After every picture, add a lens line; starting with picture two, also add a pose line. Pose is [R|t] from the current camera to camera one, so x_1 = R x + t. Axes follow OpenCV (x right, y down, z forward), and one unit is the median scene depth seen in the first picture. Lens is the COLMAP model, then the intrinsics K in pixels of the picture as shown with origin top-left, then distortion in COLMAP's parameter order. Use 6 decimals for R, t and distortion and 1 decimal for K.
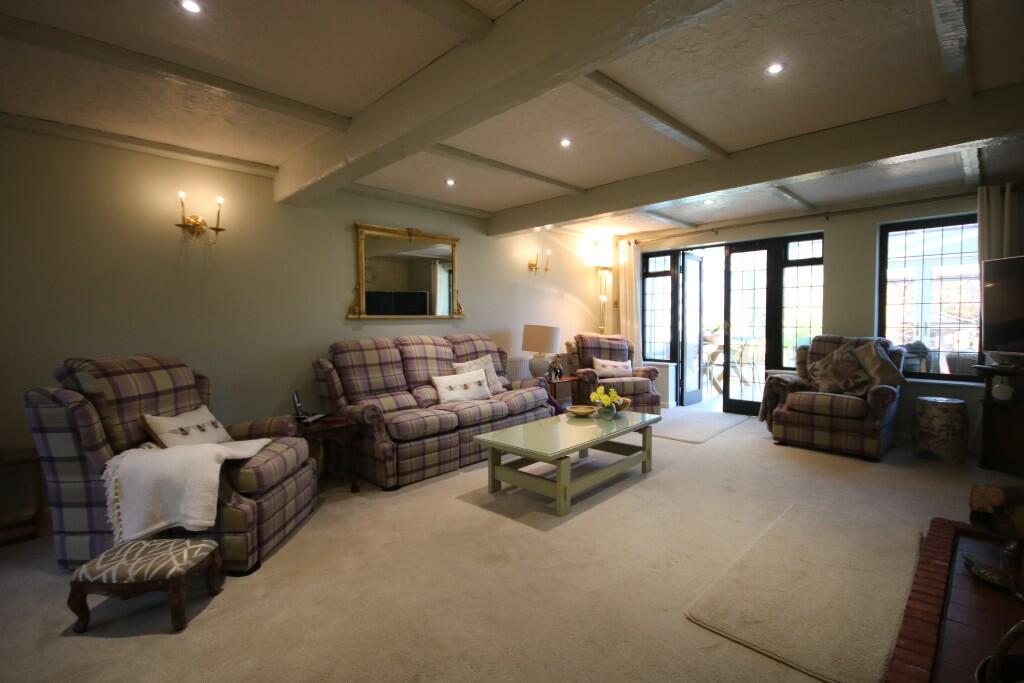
lens RADIAL K [[472.4, 0, 512.0], [0, 472.4, 341.5], [0, 0, 1]] dist [0.001358, 0.000100]
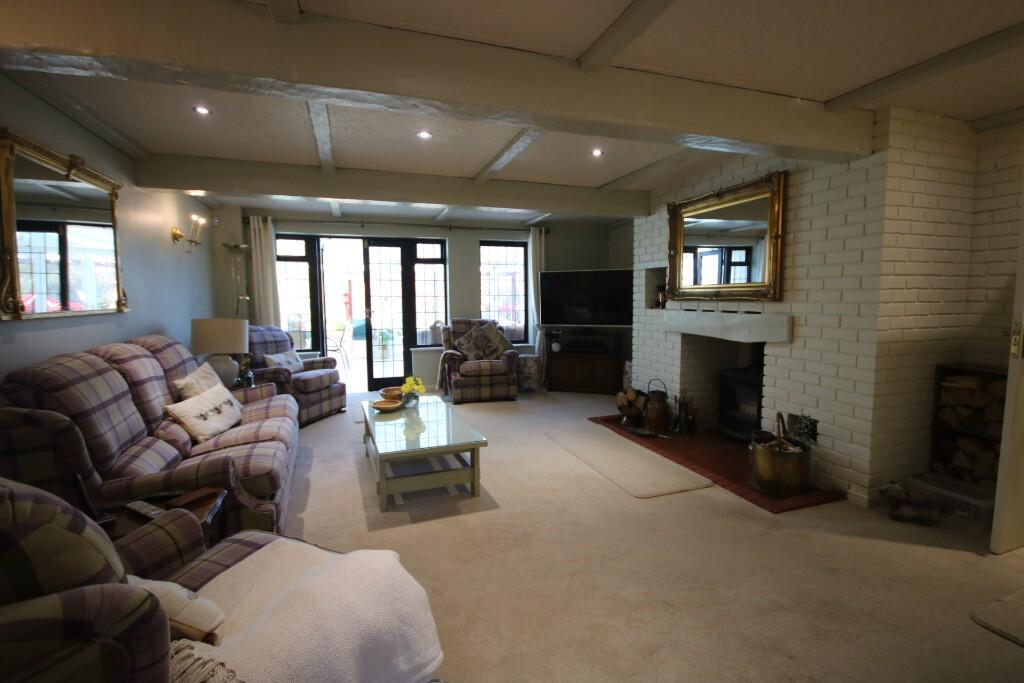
lens RADIAL K [[477.5, 0, 519.2], [0, 477.5, 337.7], [0, 0, 1]] dist [-0.000996, 0.000062]
pose [[0.425041, -0.072757, 0.902245, -0.511041], [0.043628, 0.997253, 0.059865, -0.033426], [-0.904122, 0.013918, 0.427047, 0.275340]]
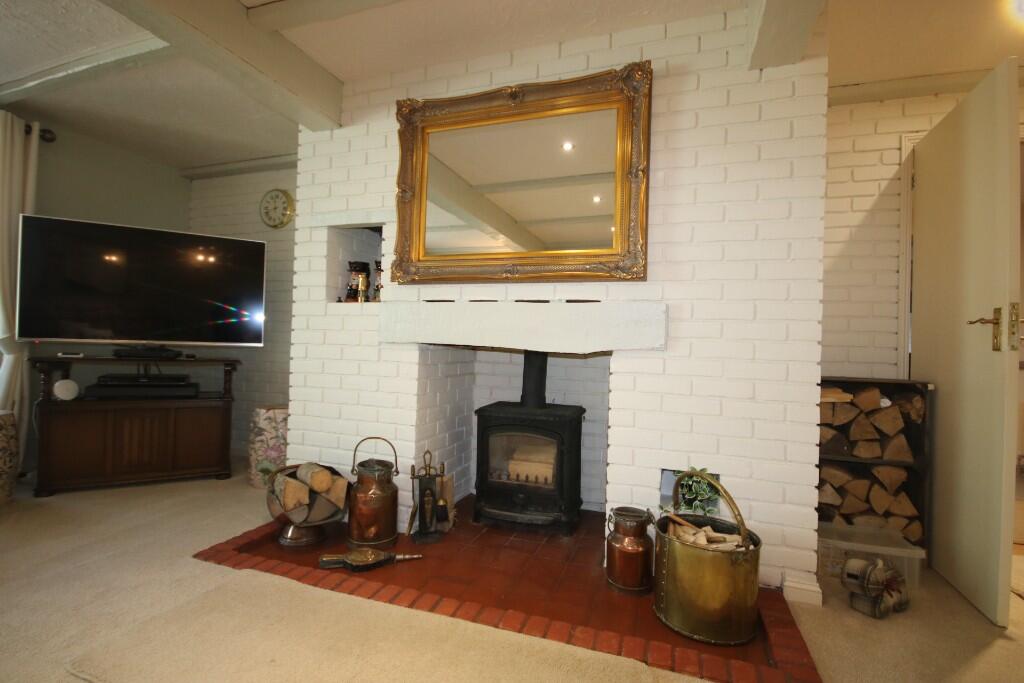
lens RADIAL K [[467.0, 0, 512.0], [0, 467.0, 341.5], [0, 0, 1]] dist [-0.006257, -0.000845]
pose [[-0.448249, 0.009101, 0.893863, -0.007931], [0.011609, 0.999923, -0.004359, 0.027741], [-0.893833, 0.008423, -0.448320, 0.522752]]
